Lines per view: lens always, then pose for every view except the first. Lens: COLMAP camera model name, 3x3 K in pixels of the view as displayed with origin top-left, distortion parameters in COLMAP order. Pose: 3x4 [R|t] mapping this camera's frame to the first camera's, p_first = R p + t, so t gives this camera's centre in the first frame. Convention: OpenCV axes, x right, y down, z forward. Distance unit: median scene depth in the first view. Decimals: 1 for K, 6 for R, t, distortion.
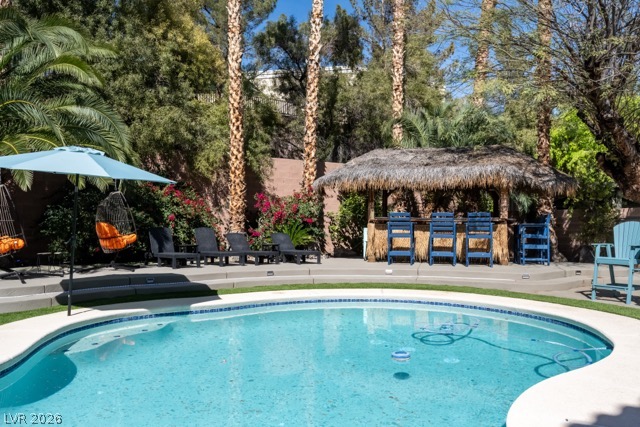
lens RADIAL K [[515.0, 0, 325.1], [0, 515.0, 223.4], [0, 0, 1]] dist [-0.014073, 0.005635]
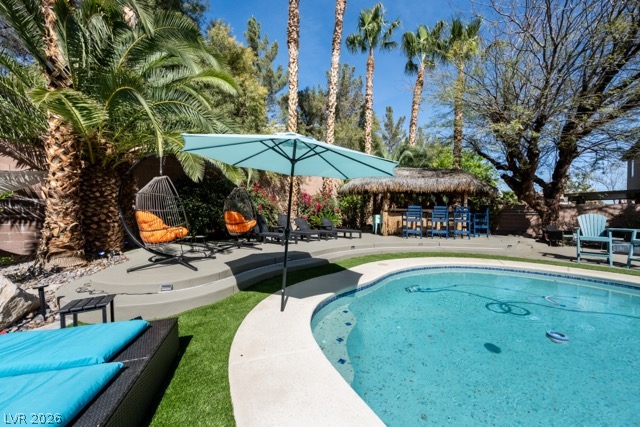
lens RADIAL K [[251.6, 0, 322.5], [0, 251.6, 214.1], [0, 0, 1]] dist [-0.002826, 0.002052]
pose [[0.975212, 0.005338, 0.221209, -0.253224], [-0.008711, 0.999860, 0.014273, -0.003951], [-0.221102, -0.015846, 0.975122, 0.249966]]
